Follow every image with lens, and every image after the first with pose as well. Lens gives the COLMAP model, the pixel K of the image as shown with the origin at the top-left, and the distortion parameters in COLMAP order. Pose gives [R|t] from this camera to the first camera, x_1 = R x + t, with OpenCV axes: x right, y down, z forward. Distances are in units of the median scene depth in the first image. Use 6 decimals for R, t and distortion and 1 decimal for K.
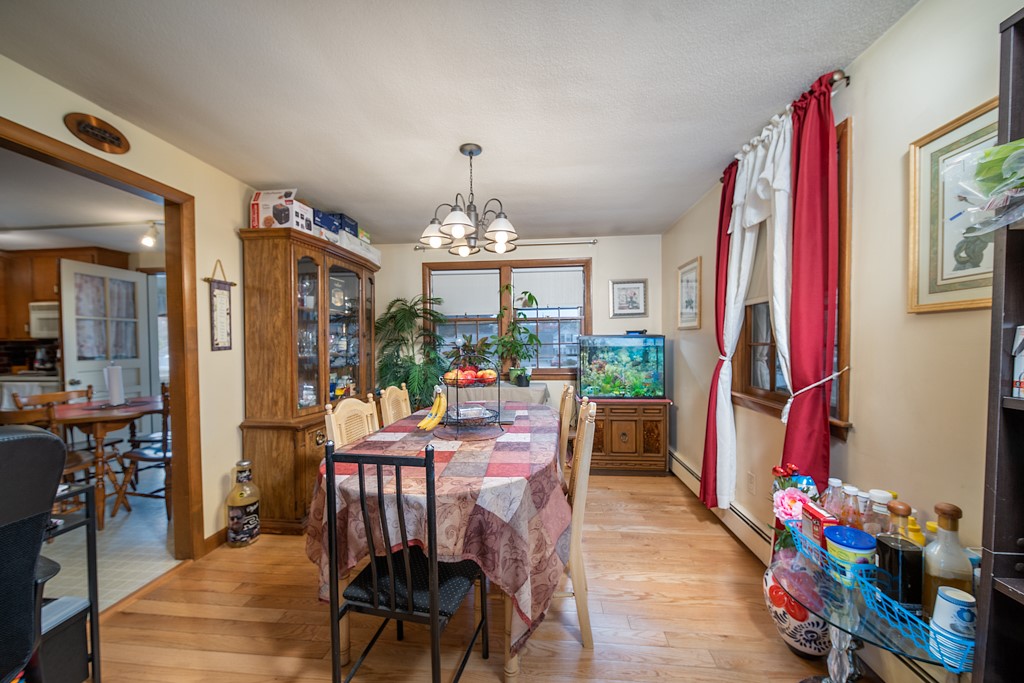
lens RADIAL K [[375.5, 0, 509.7], [0, 375.5, 349.9], [0, 0, 1]] dist [0.000502, -0.000222]
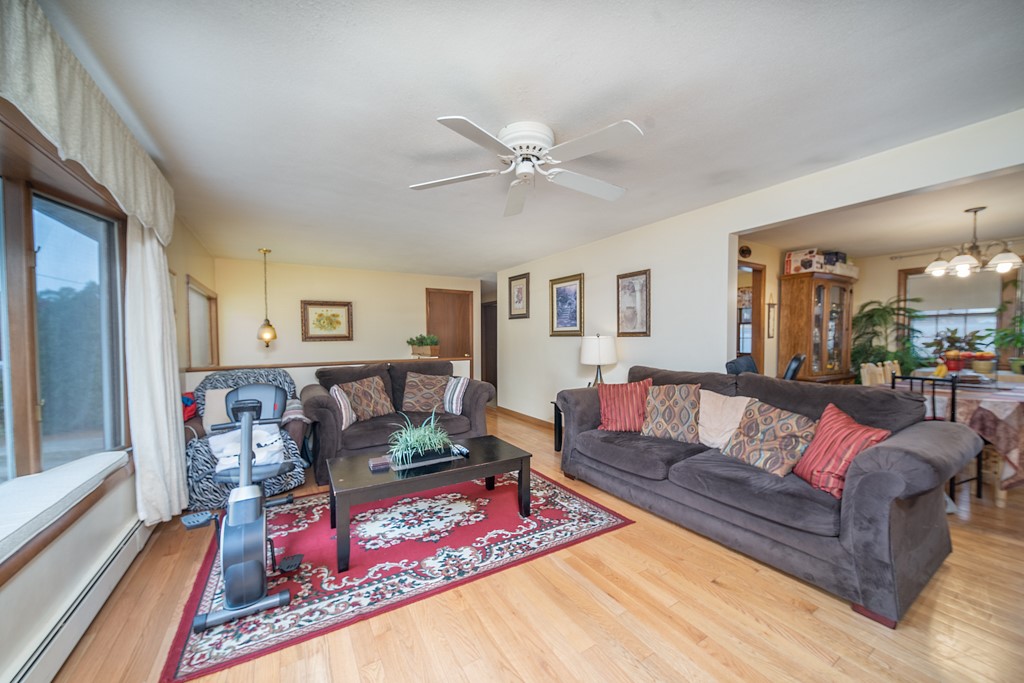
lens RADIAL K [[375.5, 0, 509.7], [0, 375.5, 349.9], [0, 0, 1]] dist [0.000502, -0.000222]
pose [[0.591610, 0.032274, -0.805578, 0.022109], [-0.018662, 0.999479, 0.026337, 0.034773], [0.806008, -0.000547, 0.591904, -1.226983]]
